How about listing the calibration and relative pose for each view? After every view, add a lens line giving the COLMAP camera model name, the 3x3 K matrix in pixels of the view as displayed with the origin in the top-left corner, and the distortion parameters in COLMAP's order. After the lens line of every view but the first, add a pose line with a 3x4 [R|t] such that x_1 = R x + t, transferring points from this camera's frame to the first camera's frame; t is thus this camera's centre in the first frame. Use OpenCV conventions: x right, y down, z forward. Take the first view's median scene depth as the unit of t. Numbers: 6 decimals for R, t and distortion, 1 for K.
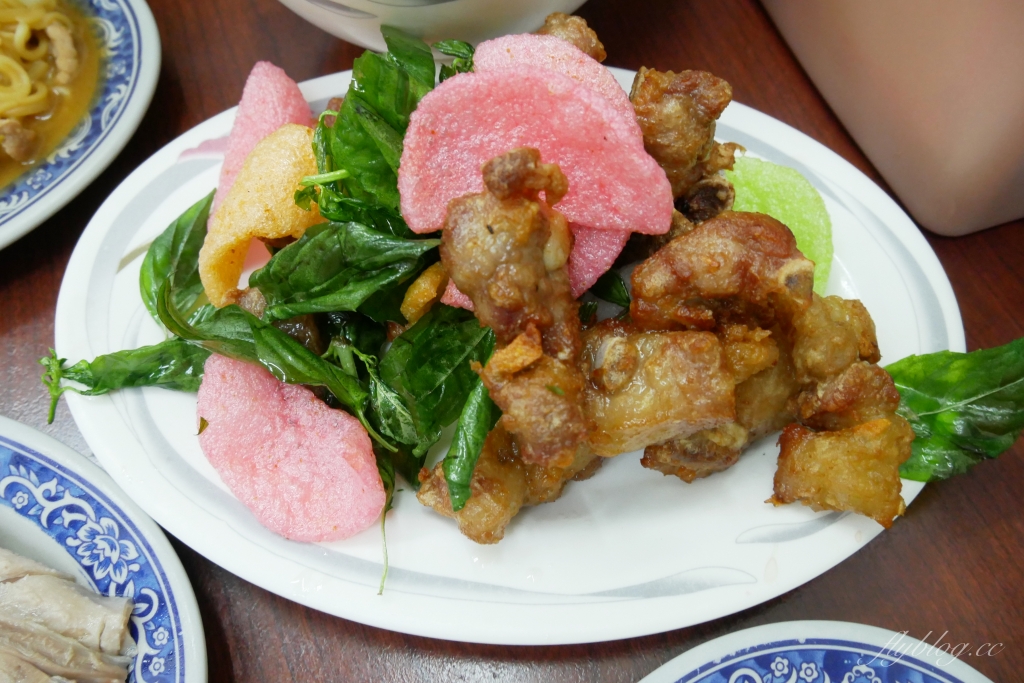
lens RADIAL K [[880.5, 0, 512.0], [0, 880.5, 341.5], [0, 0, 1]] dist [-0.033071, 0.009265]
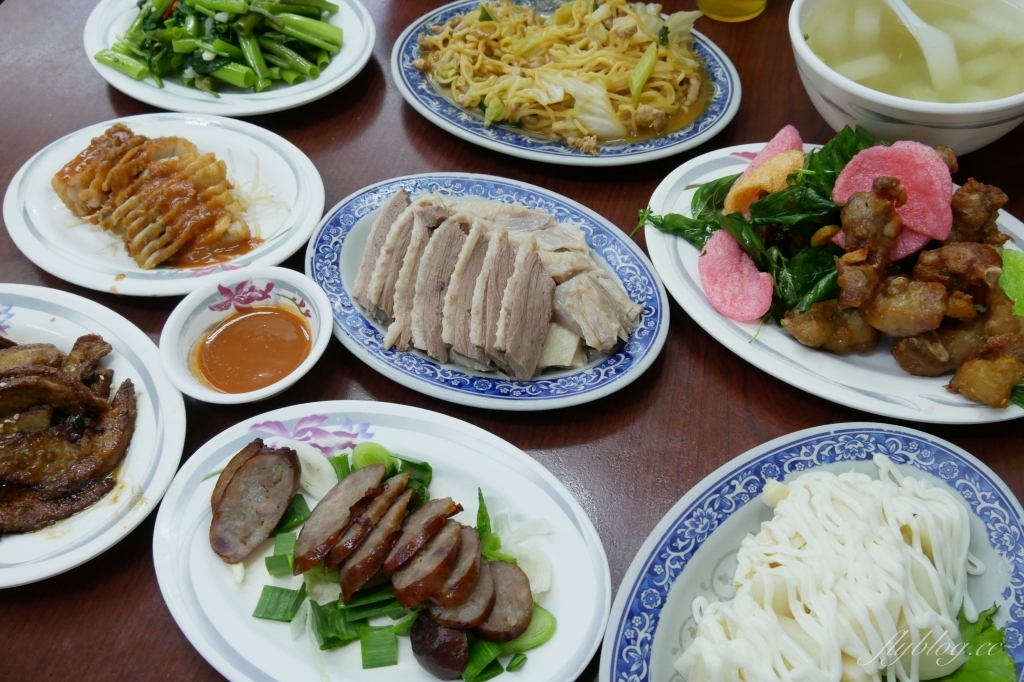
lens RADIAL K [[927.0, 0, 512.0], [0, 927.0, 341.0], [0, 0, 1]] dist [-0.060604, 0.011111]
pose [[0.832433, 0.392909, -0.390741, 0.233865], [-0.448044, 0.892167, -0.057396, 0.620406], [0.326055, 0.222847, 0.918710, -1.207876]]
